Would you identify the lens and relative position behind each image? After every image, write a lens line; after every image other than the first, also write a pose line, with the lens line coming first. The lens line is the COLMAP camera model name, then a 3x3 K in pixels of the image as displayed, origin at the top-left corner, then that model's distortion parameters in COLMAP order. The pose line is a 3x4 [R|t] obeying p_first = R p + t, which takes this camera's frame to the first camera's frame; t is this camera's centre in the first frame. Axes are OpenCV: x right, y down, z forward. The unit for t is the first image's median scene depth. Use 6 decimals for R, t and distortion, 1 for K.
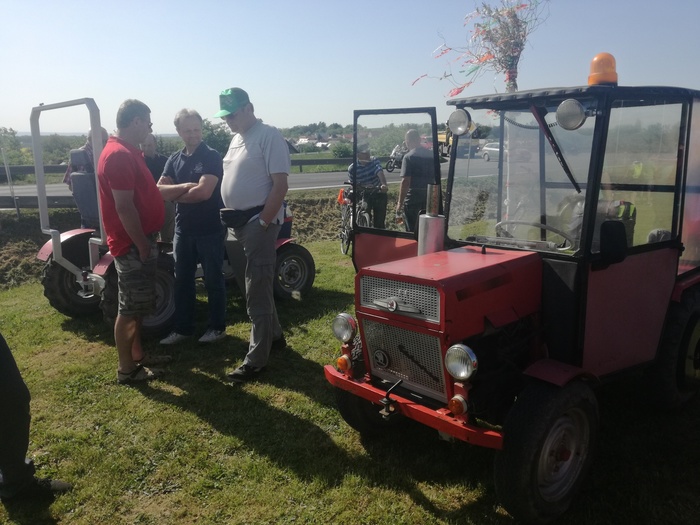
lens RADIAL K [[549.1, 0, 350.0], [0, 549.1, 262.5], [0, 0, 1]] dist [0.039572, 0.002535]
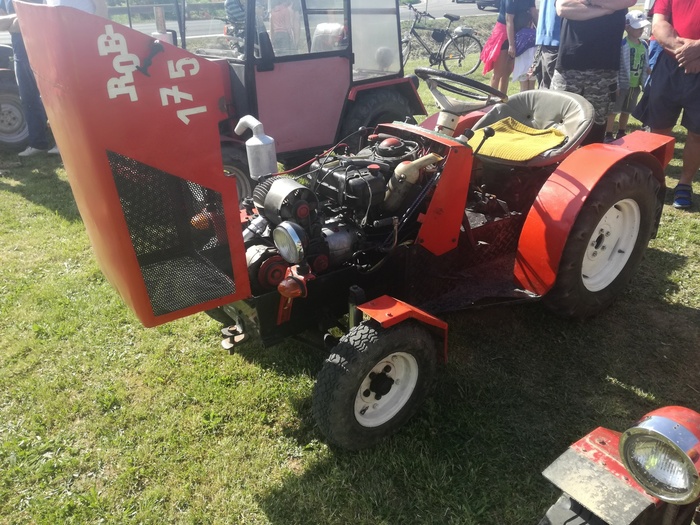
lens RADIAL K [[568.9, 0, 350.0], [0, 568.9, 262.5], [0, 0, 1]] dist [0.059395, -0.129230]
pose [[0.999889, -0.008236, 0.012421, 0.403119], [0.005066, 0.971631, 0.236449, 0.088465], [-0.014016, -0.236360, 0.971564, -0.316402]]
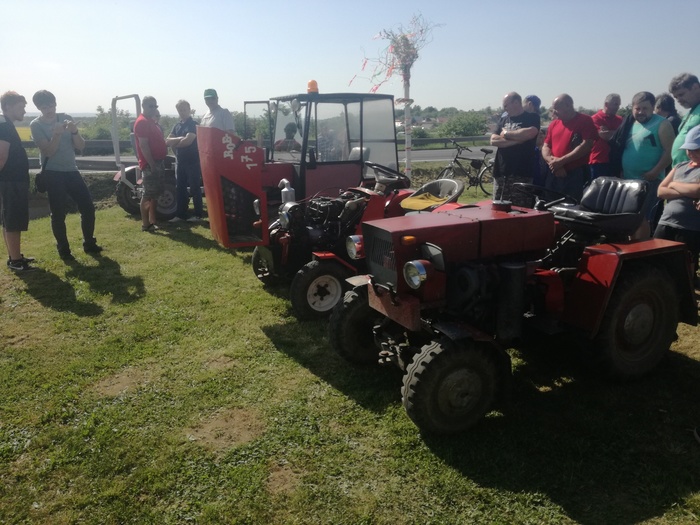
lens RADIAL K [[568.9, 0, 350.0], [0, 568.9, 262.5], [0, 0, 1]] dist [0.059395, -0.129230]
pose [[0.984942, 0.056085, -0.163534, 0.664605], [-0.052848, 0.998312, 0.024080, 0.224815], [0.164608, -0.015075, 0.986244, -0.933165]]
